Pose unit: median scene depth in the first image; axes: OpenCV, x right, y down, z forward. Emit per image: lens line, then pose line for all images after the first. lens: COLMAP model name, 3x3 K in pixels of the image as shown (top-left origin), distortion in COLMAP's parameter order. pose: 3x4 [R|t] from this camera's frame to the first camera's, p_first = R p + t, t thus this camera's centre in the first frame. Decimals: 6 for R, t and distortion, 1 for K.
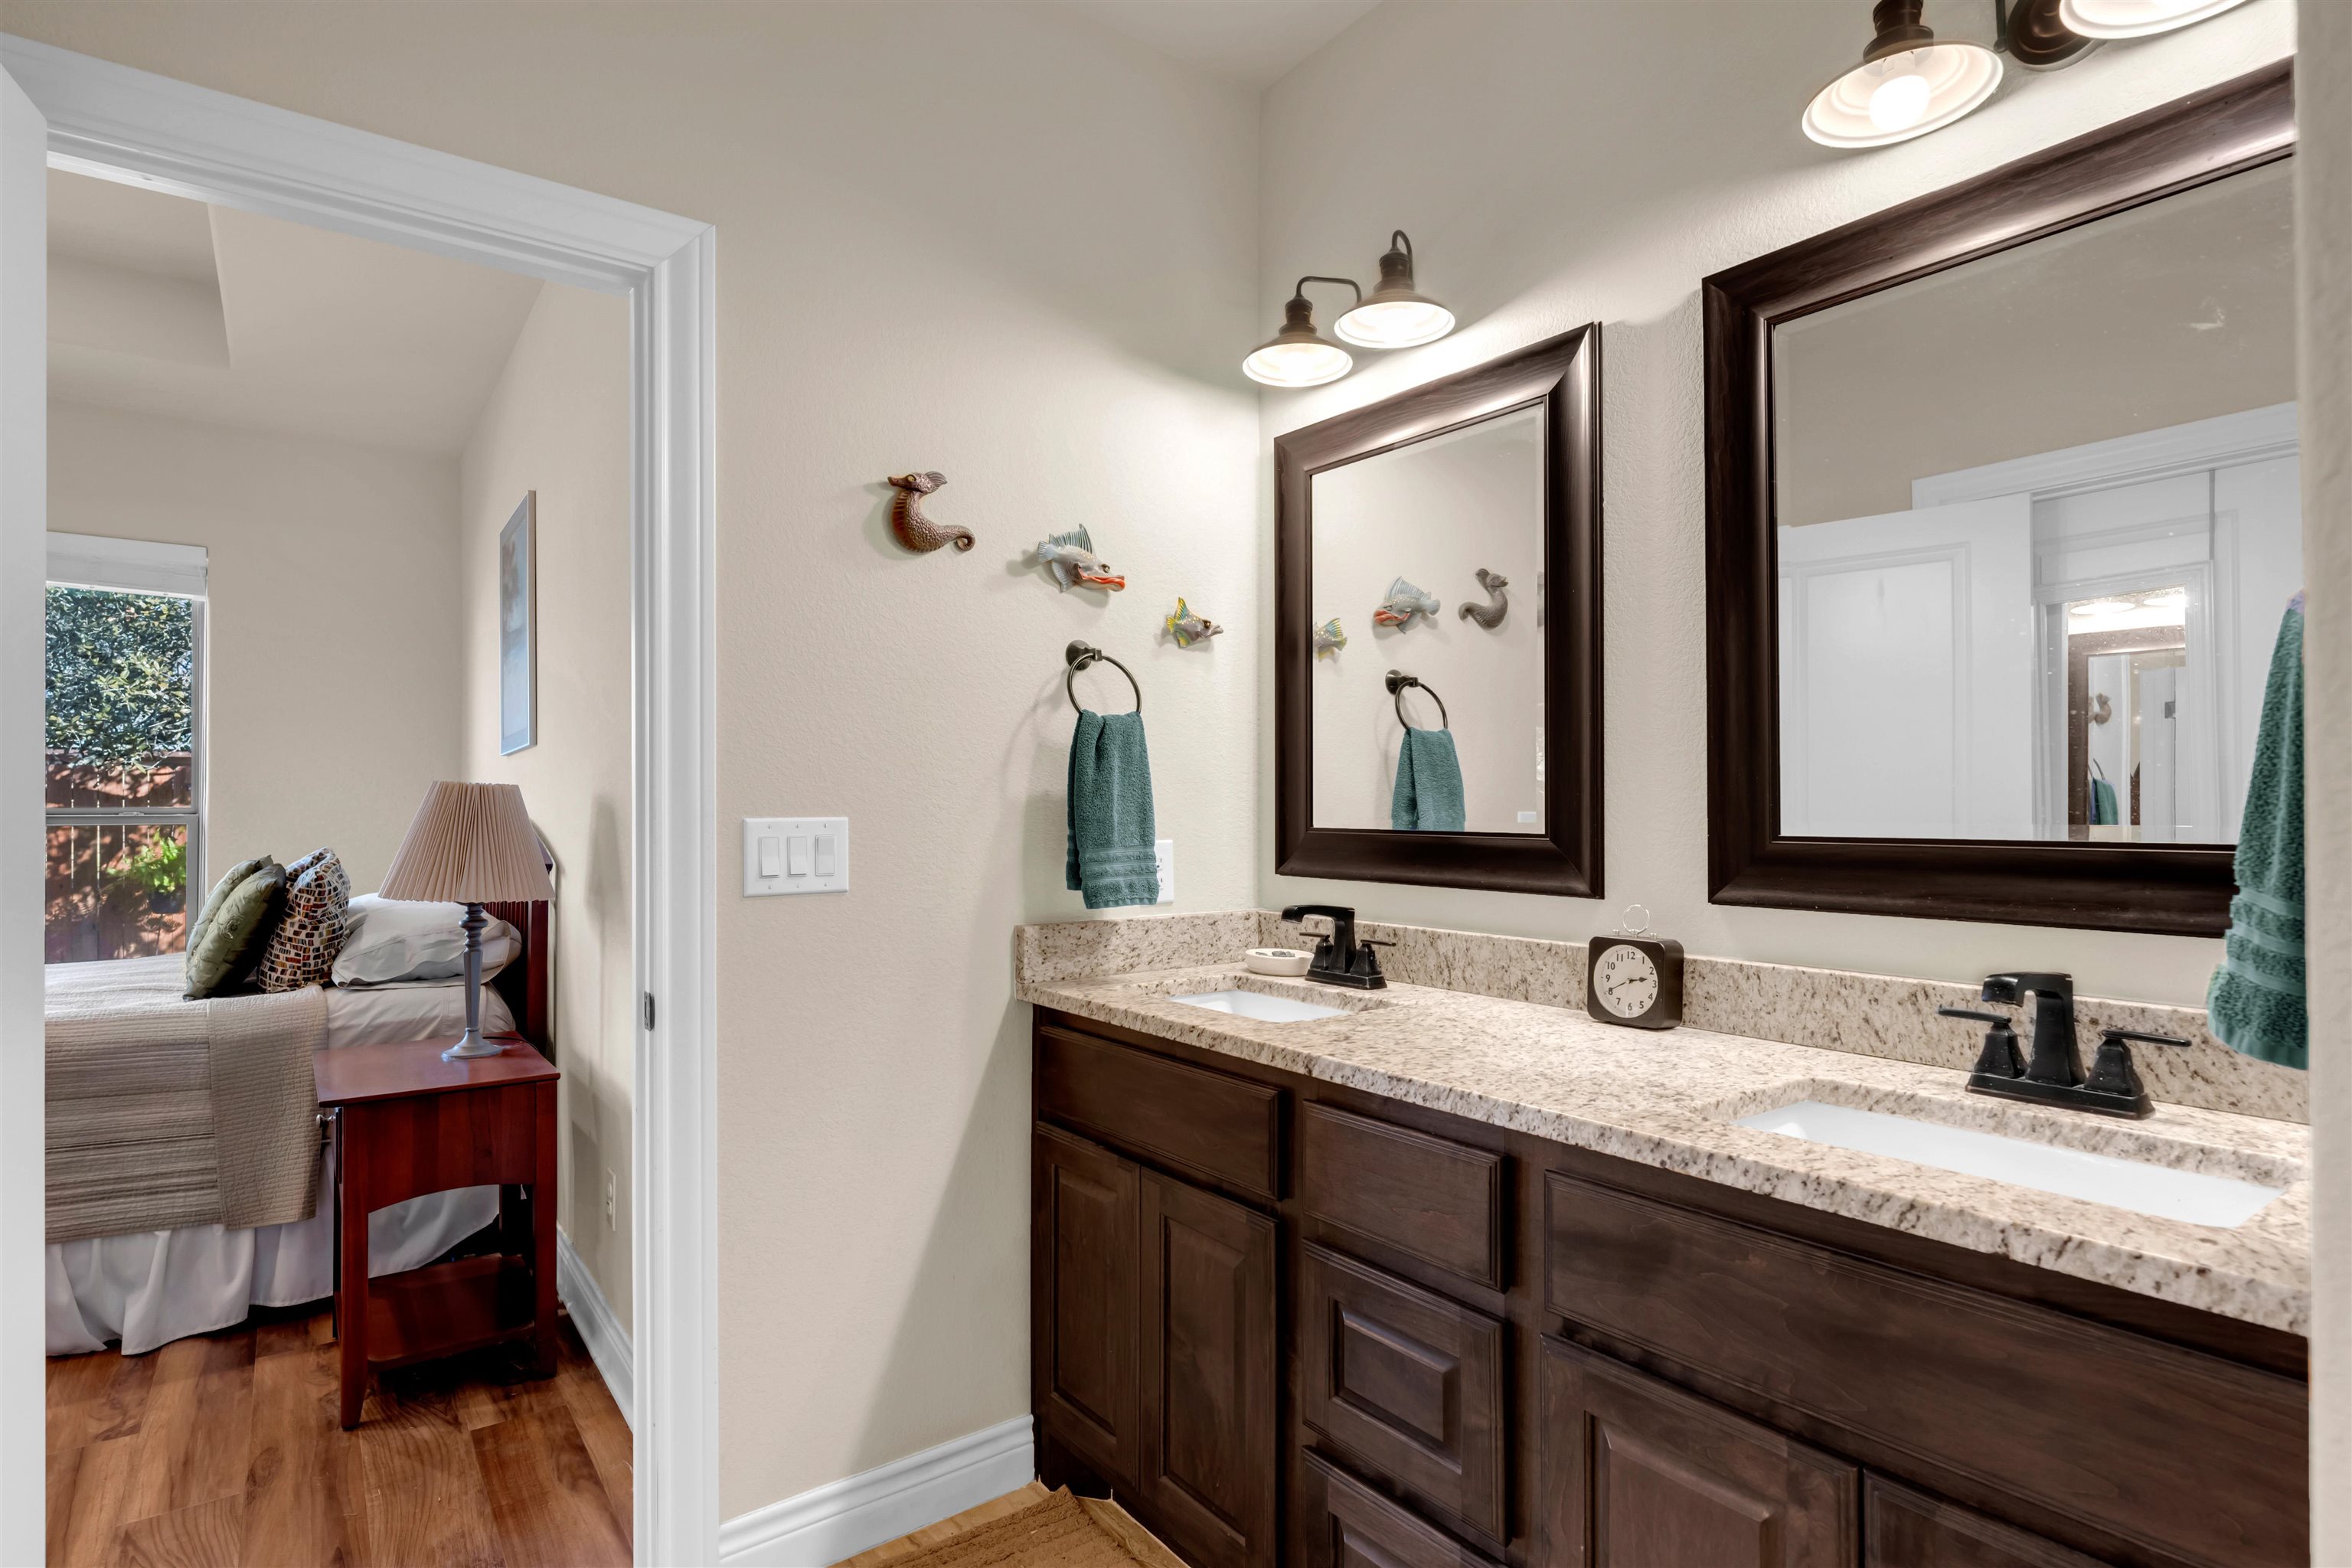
lens RADIAL K [[1176.3, 0, 1173.7], [0, 1176.3, 812.2], [0, 0, 1]] dist [-0.002896, -0.000117]
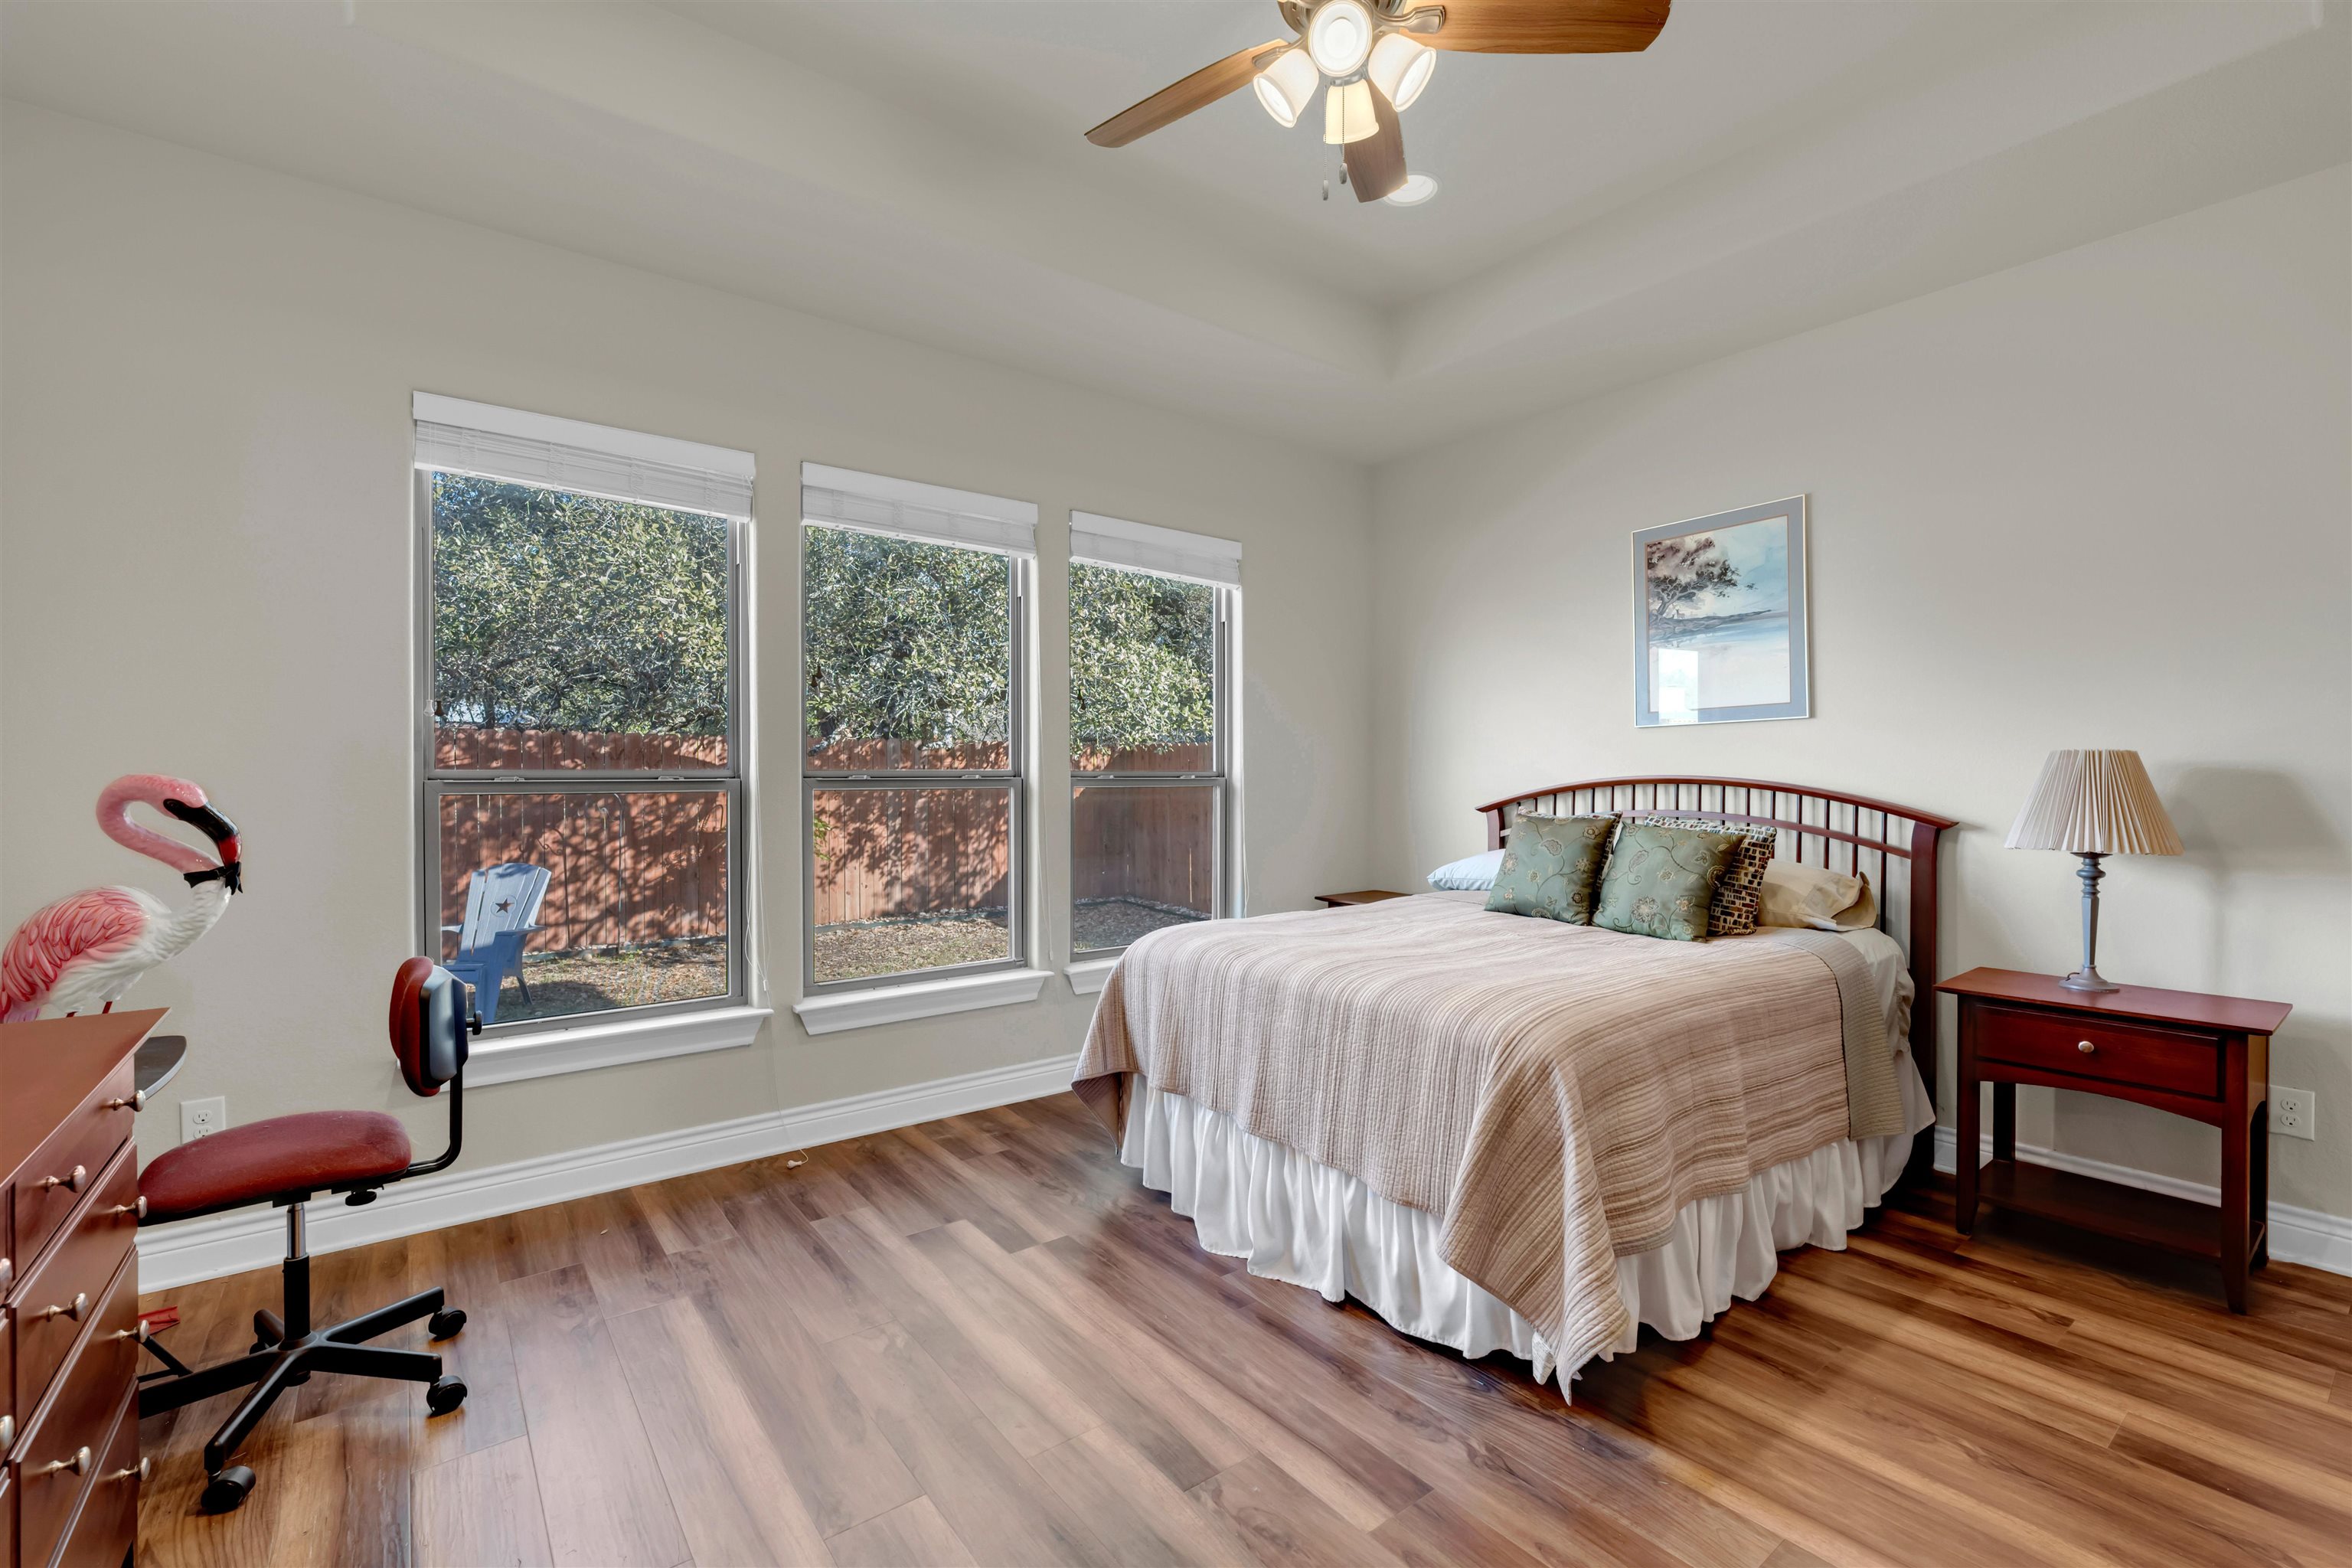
lens RADIAL K [[1022.0, 0, 1173.0], [0, 1022.0, 786.3], [0, 0, 1]] dist [-0.003493, -0.000030]
pose [[0.999932, -0.003980, 0.010920, -1.315853], [0.003830, 0.999899, 0.013656, -0.005264], [-0.010973, -0.013613, 0.999847, 0.018655]]
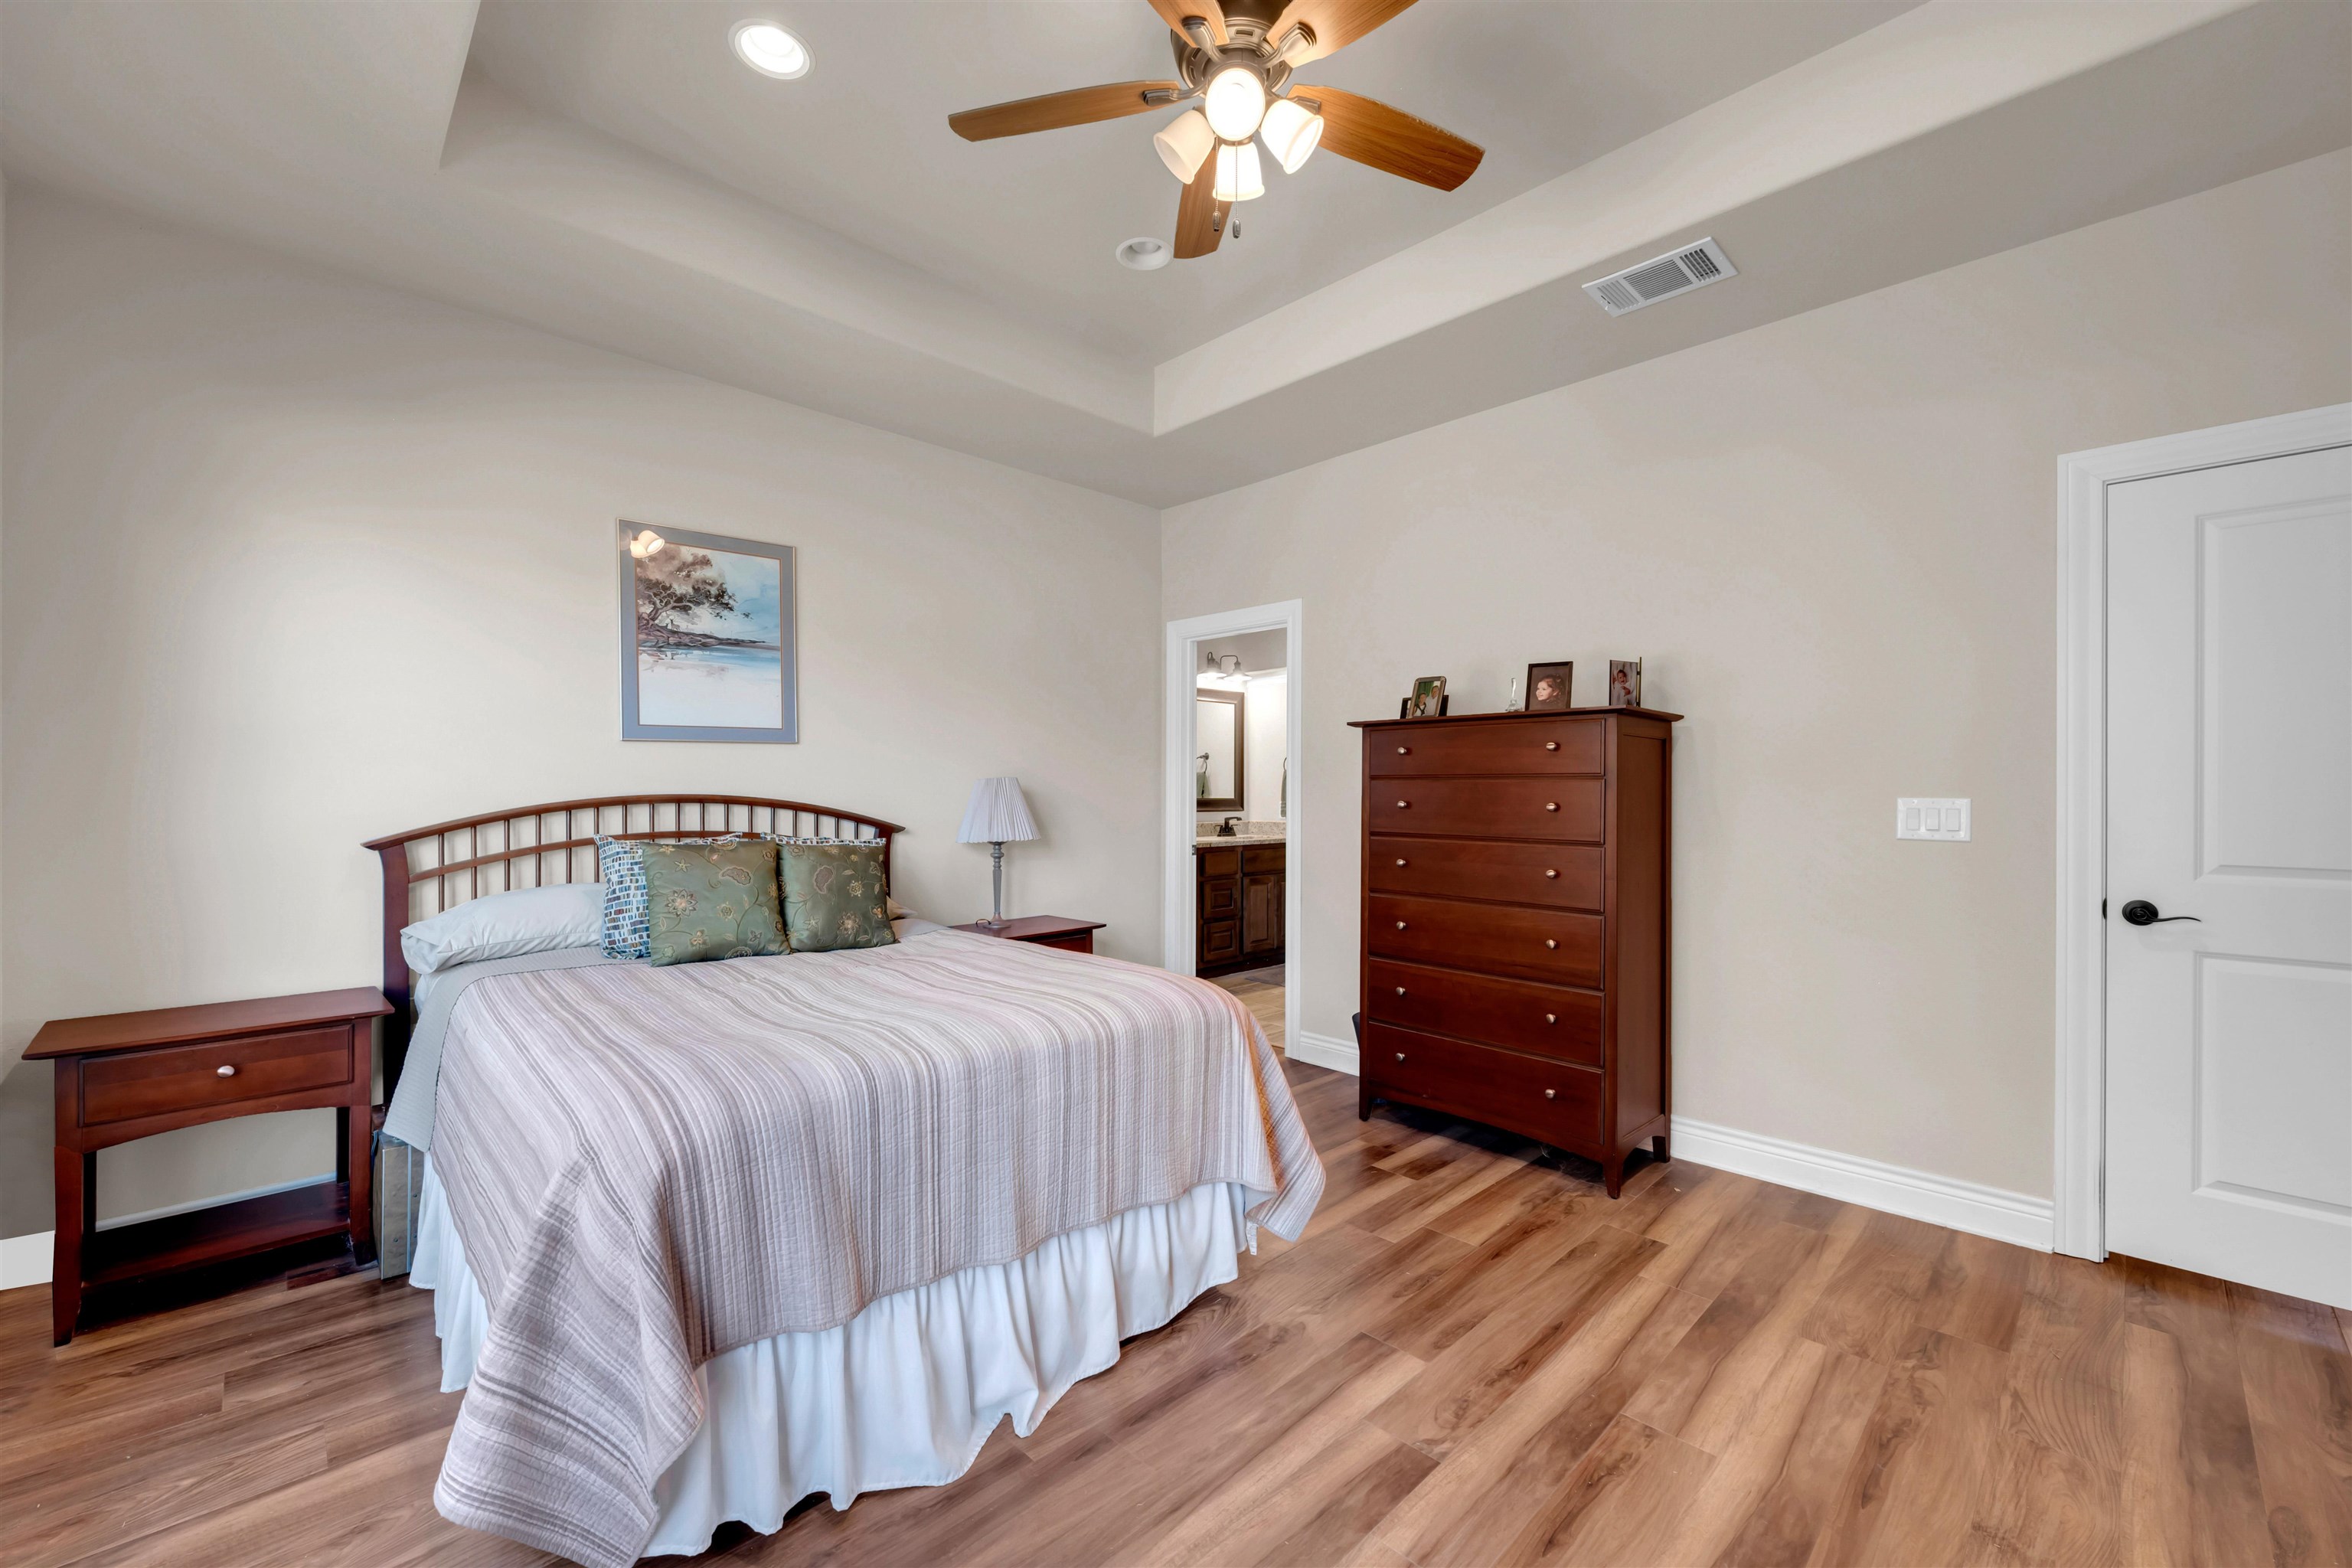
lens RADIAL K [[948.7, 0, 1173.1], [0, 948.7, 792.3], [0, 0, 1]] dist [-0.003171, -0.000143]
pose [[-0.137577, -0.006078, 0.990472, -1.837604], [-0.000651, 0.999982, 0.006046, -0.008453], [-0.990491, 0.000187, -0.137578, 0.813520]]
